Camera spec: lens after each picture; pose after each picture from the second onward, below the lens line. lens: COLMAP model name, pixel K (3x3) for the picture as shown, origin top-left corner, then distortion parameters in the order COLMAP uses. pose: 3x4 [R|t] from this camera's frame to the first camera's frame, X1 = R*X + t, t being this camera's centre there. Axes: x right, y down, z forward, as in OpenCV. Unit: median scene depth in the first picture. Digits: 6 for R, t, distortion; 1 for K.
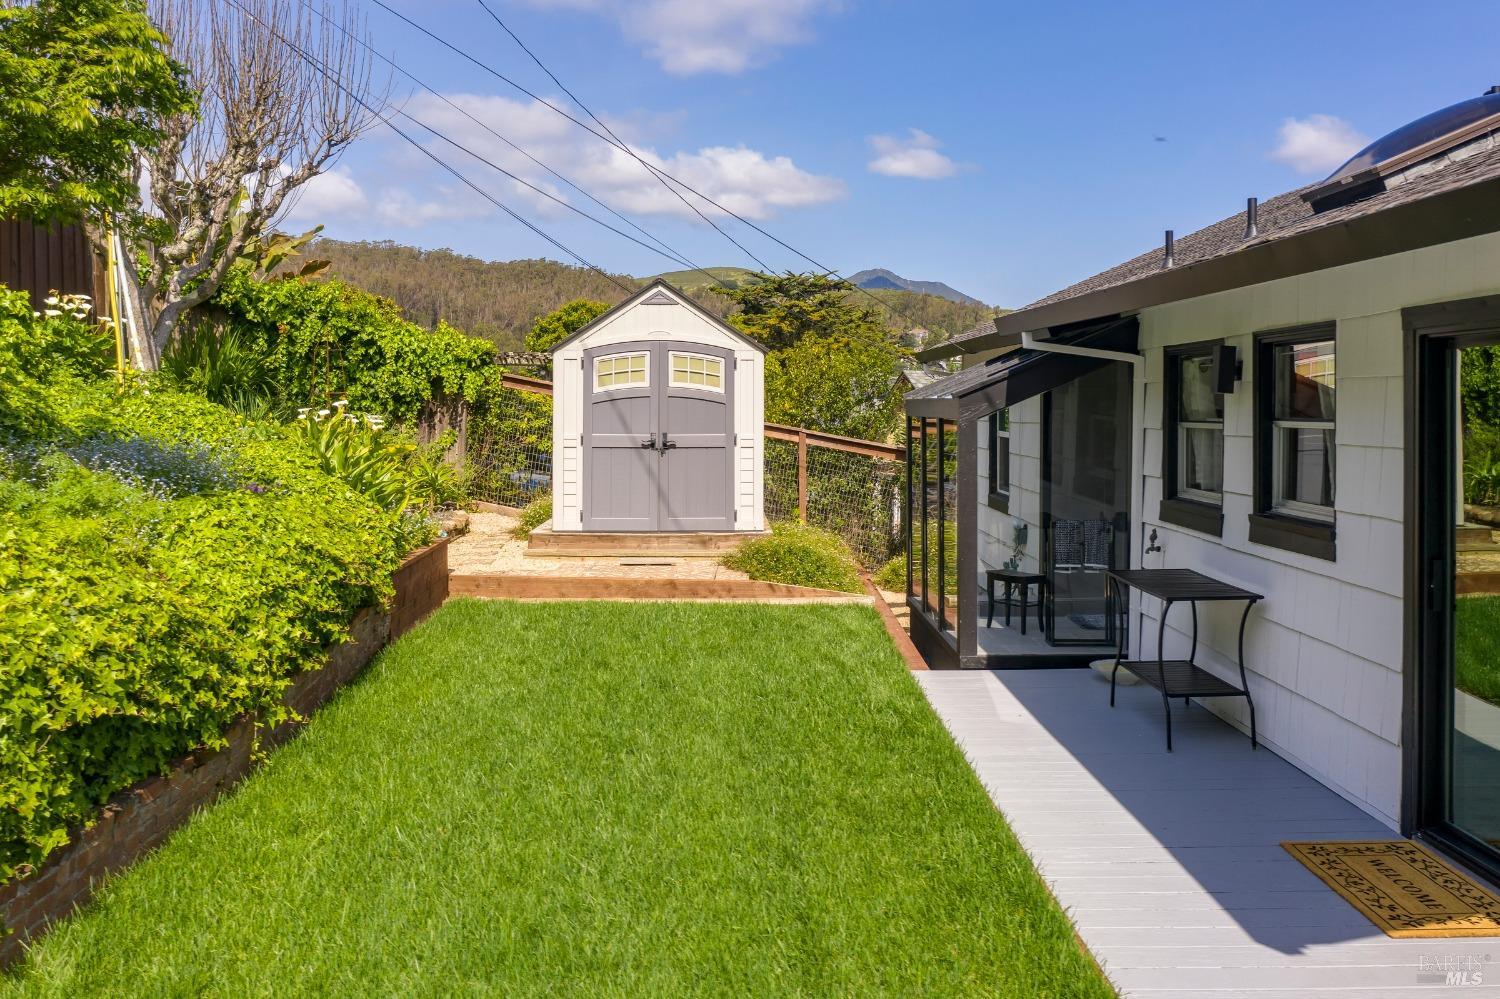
lens RADIAL K [[1251.5, 0, 751.3], [0, 1251.5, 432.1], [0, 0, 1]] dist [-0.011068, 0.000789]
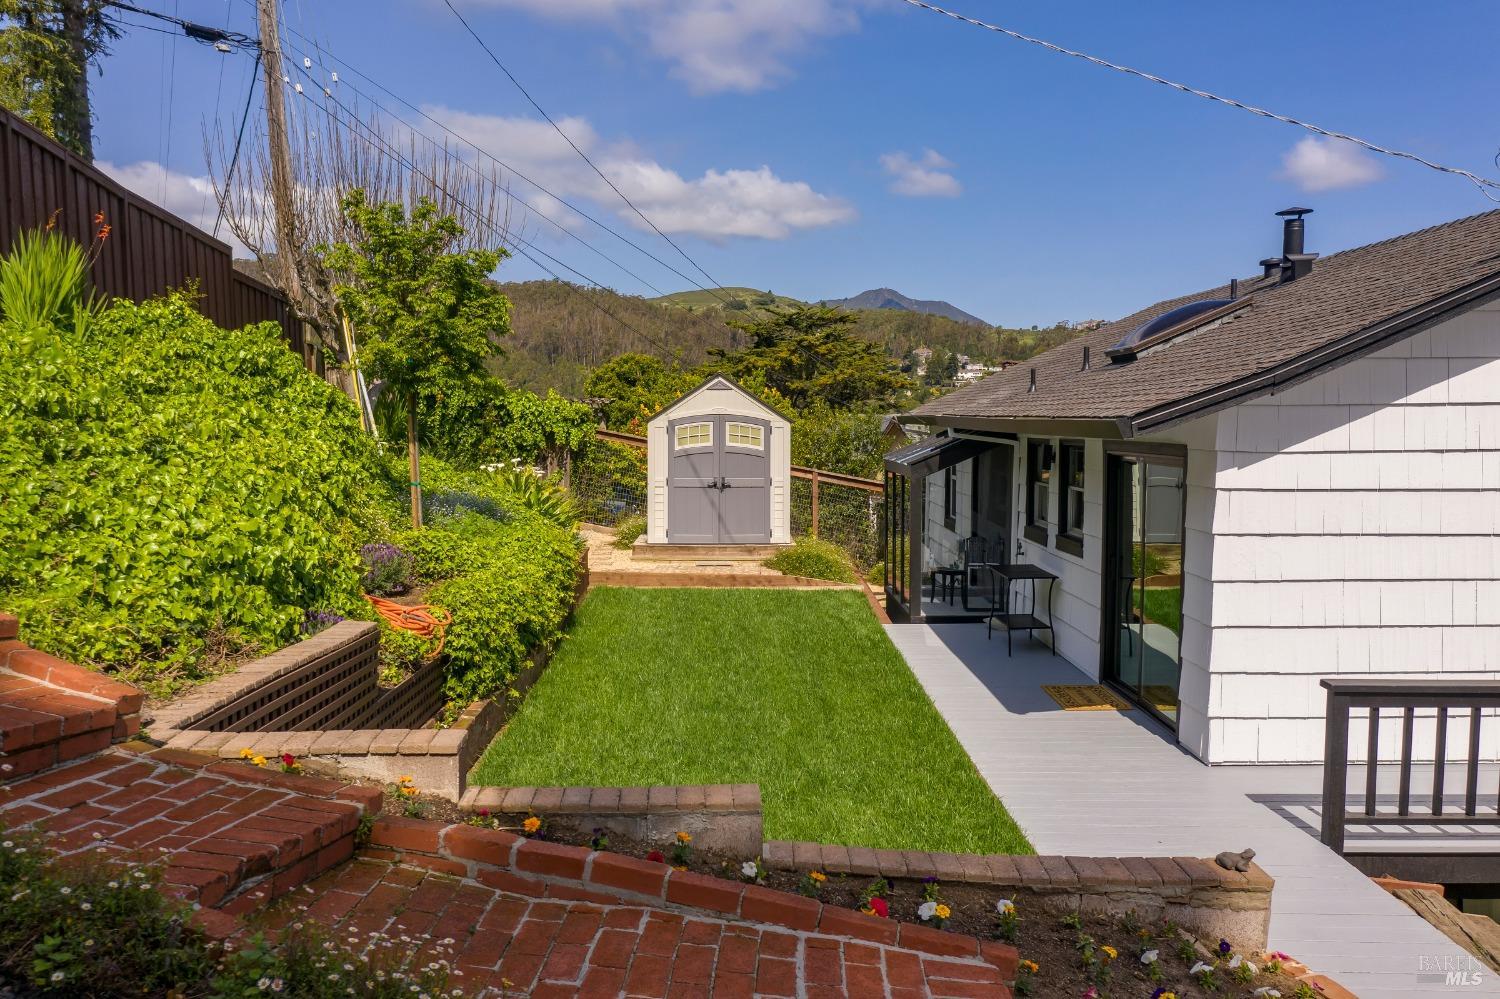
lens RADIAL K [[1238.2, 0, 750.0], [0, 1238.2, 499.5], [0, 0, 1]] dist [-0.001923, 0.000214]
pose [[0.999980, 0.000790, -0.006235, -0.028621], [-0.000525, 0.999101, 0.042386, -0.035219], [0.006262, -0.042382, 0.999082, -0.462847]]
